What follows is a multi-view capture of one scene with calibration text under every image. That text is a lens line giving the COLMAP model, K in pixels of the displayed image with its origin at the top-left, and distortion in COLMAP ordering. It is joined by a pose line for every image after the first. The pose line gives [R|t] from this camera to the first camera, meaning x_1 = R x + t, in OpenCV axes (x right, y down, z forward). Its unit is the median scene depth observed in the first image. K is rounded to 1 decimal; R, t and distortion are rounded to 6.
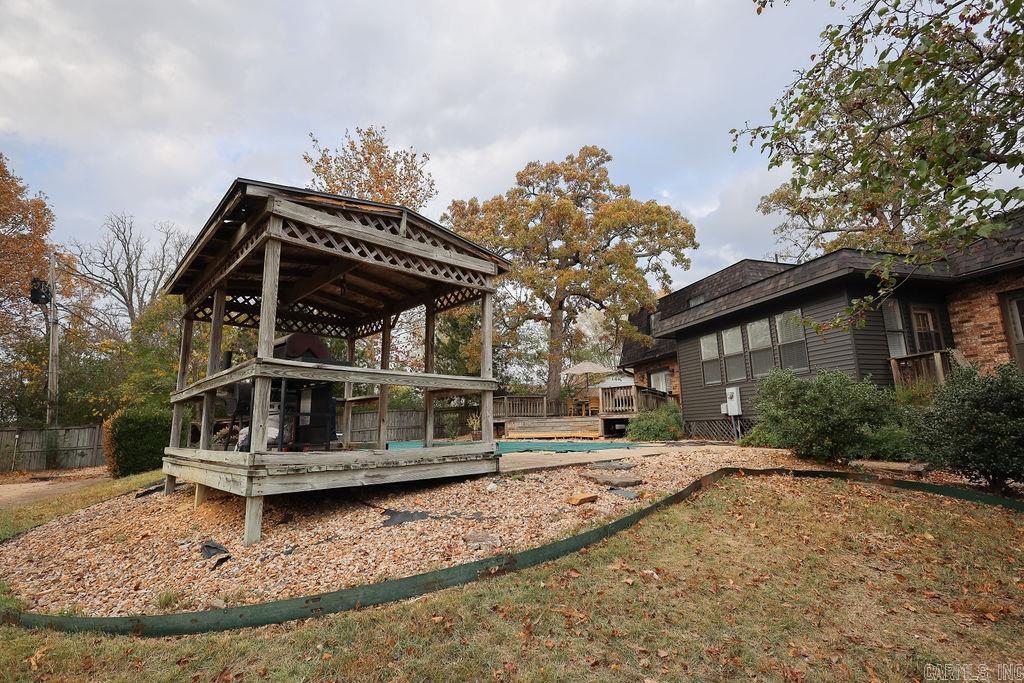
lens RADIAL K [[470.5, 0, 514.5], [0, 470.5, 339.6], [0, 0, 1]] dist [0.002544, -0.000943]
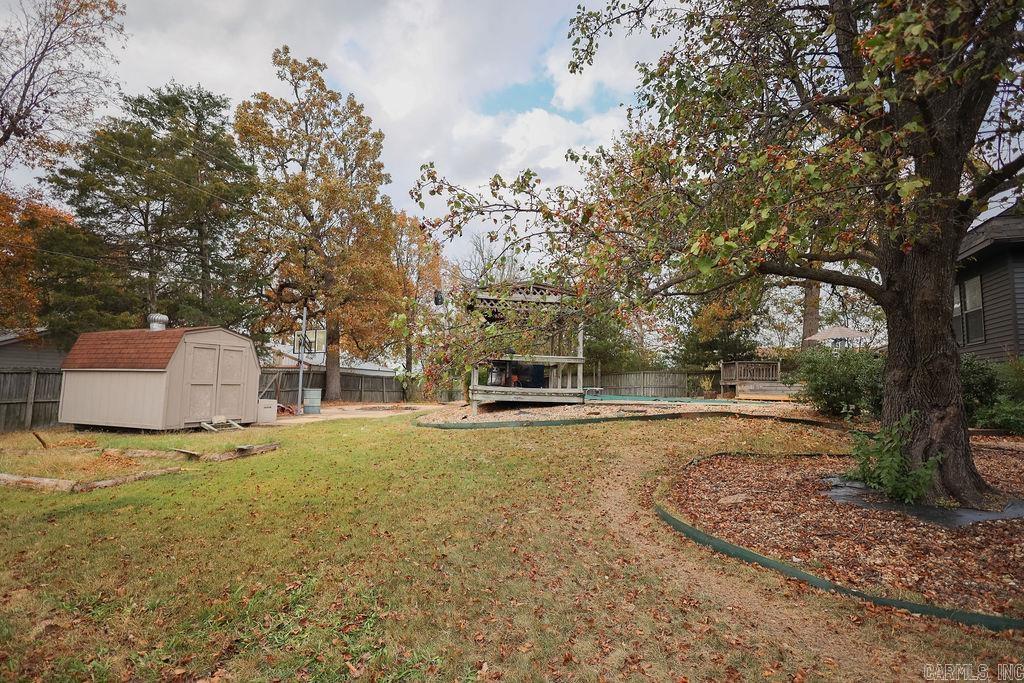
lens RADIAL K [[470.5, 0, 510.7], [0, 470.5, 340.7], [0, 0, 1]] dist [0.002544, -0.000943]
pose [[0.788581, -0.020981, -0.614573, 0.971906], [0.072581, 0.995607, 0.059142, -0.129618], [0.610632, -0.091245, 0.786640, -0.768919]]
